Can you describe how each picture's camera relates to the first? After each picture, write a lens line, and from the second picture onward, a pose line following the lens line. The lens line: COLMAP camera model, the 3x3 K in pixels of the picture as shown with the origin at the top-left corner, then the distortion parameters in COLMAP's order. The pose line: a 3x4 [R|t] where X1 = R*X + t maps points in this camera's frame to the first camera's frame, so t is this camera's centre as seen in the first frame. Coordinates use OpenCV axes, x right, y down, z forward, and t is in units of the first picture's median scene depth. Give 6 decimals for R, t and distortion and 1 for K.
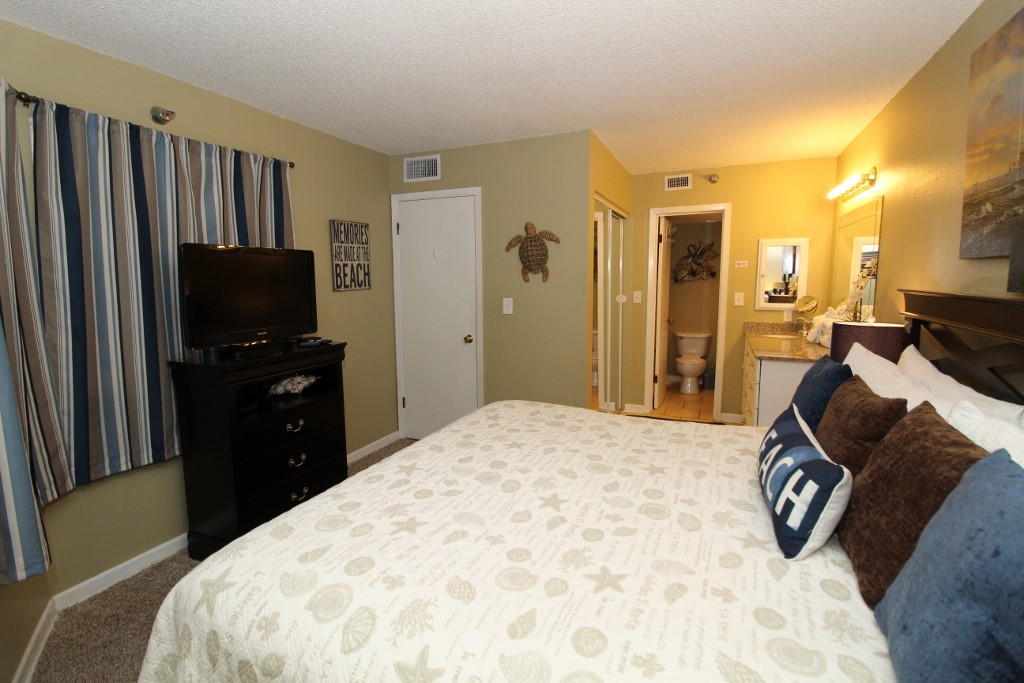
lens RADIAL K [[476.1, 0, 511.0], [0, 476.1, 332.0], [0, 0, 1]] dist [-0.017697, -0.000497]
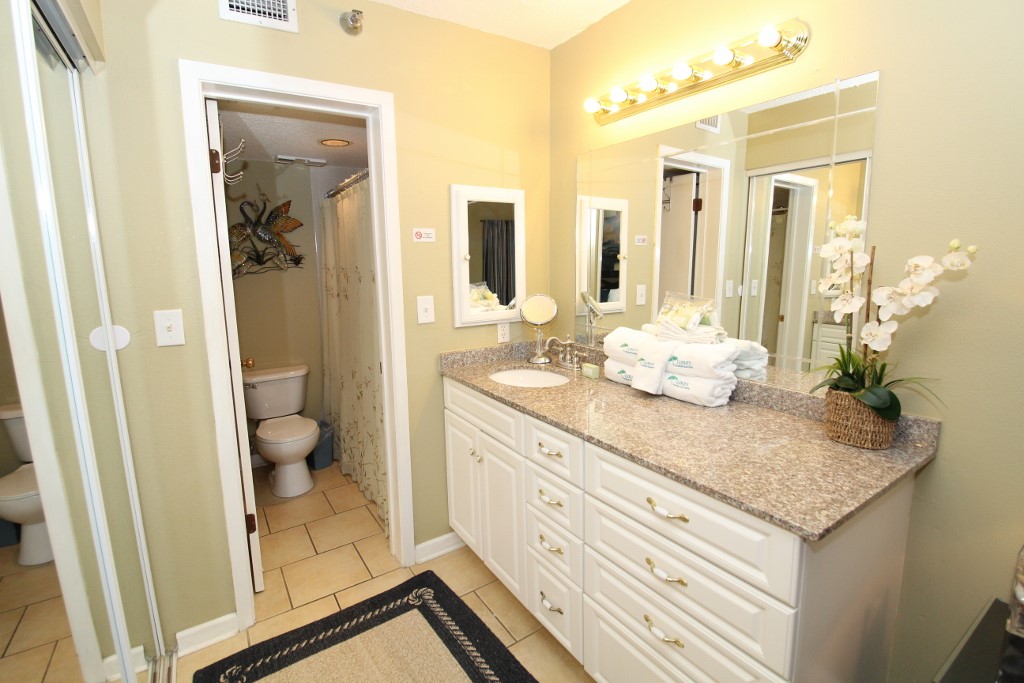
lens RADIAL K [[476.1, 0, 511.0], [0, 476.1, 332.0], [0, 0, 1]] dist [-0.017697, -0.000497]
pose [[0.537250, -0.131251, 0.833148, 0.129099], [0.112754, 0.990127, 0.083273, -0.077892], [-0.835852, 0.049202, 0.546745, 0.679768]]
